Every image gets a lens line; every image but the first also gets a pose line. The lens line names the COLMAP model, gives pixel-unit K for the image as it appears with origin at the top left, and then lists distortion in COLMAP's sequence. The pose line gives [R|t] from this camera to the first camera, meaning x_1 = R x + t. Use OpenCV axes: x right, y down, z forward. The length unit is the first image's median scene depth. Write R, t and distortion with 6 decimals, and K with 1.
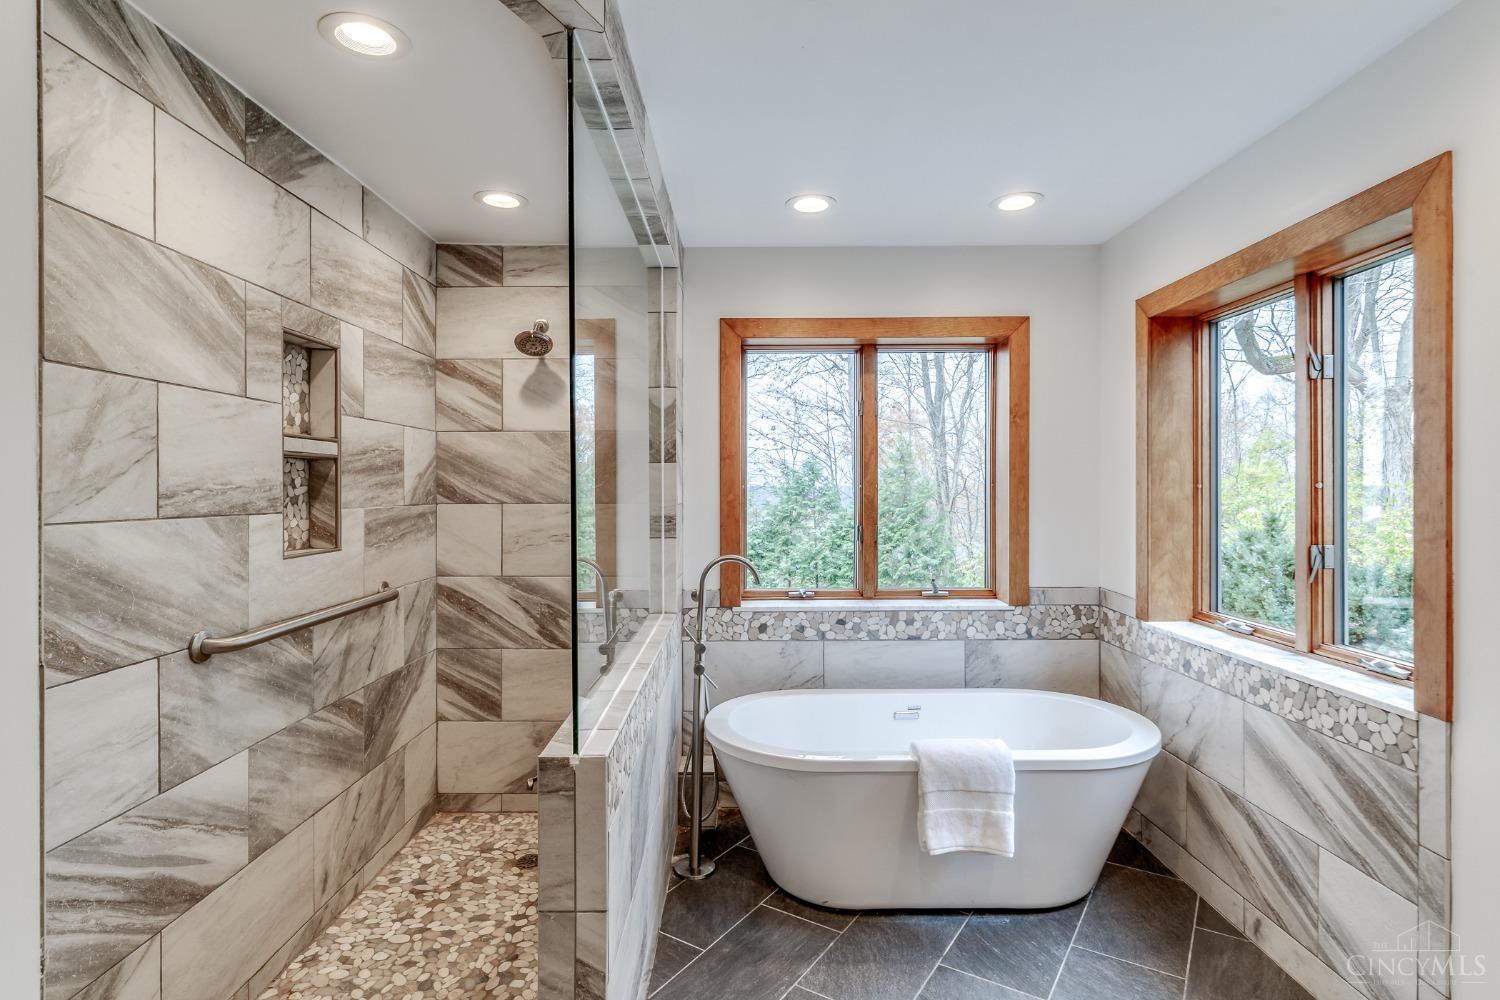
lens RADIAL K [[770.2, 0, 748.2], [0, 770.2, 493.8], [0, 0, 1]] dist [-0.000673, 0.000124]
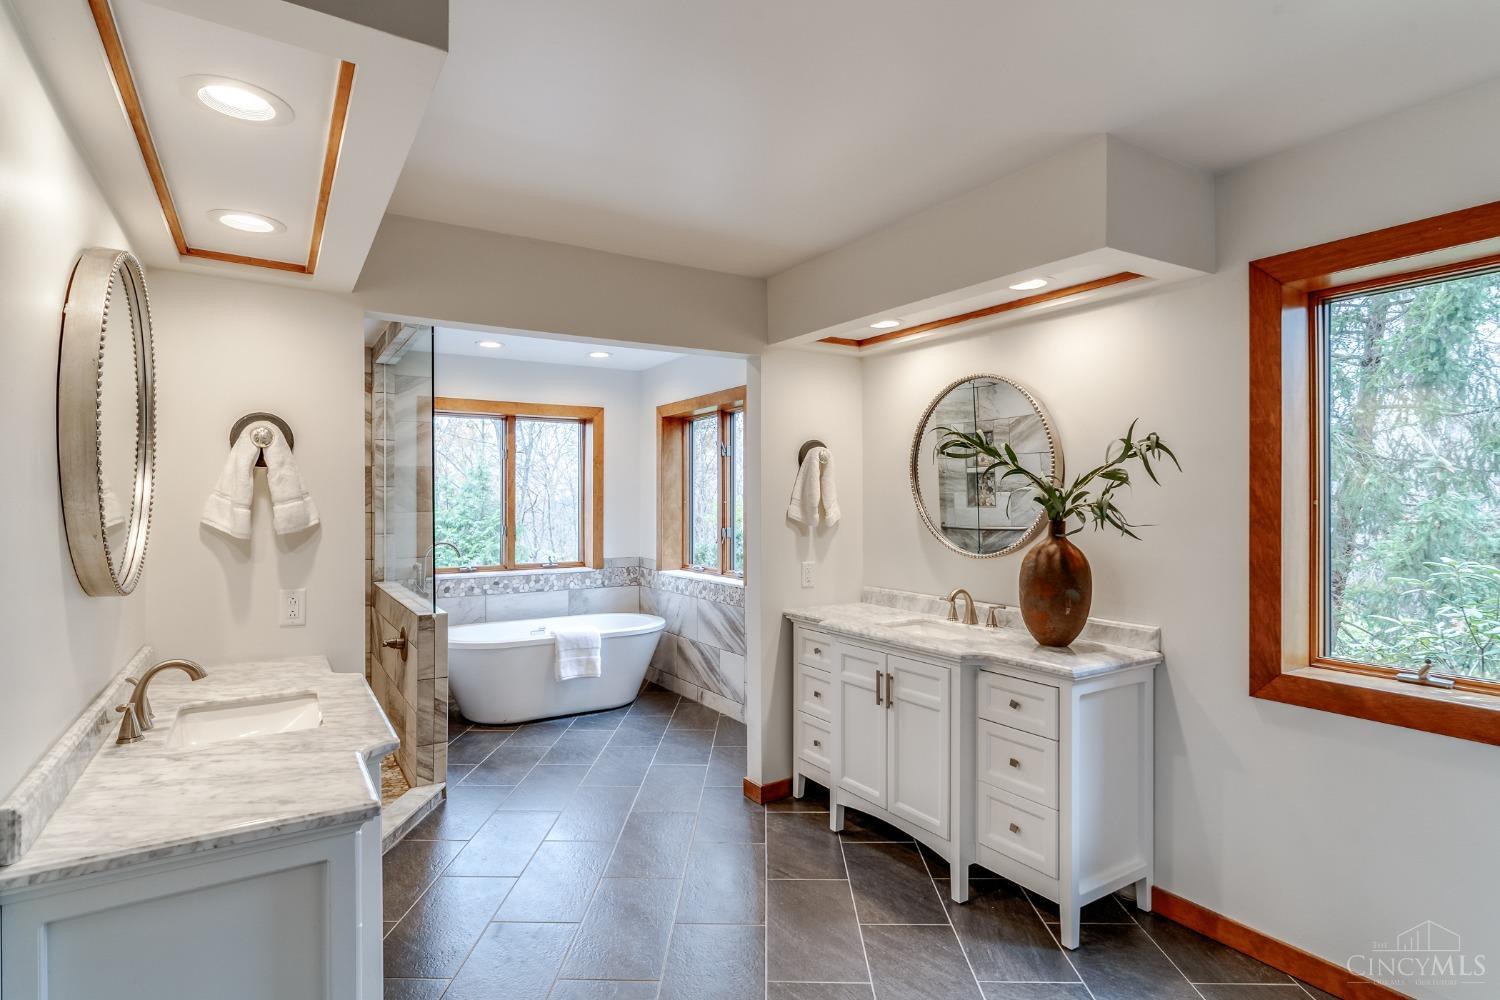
lens RADIAL K [[770.2, 0, 748.2], [0, 770.2, 493.8], [0, 0, 1]] dist [-0.000673, 0.000124]
pose [[0.848607, 0.007814, 0.528966, -0.369996], [0.002471, 0.999821, -0.018734, 0.006488], [-0.529018, 0.017206, 0.848436, -0.870275]]
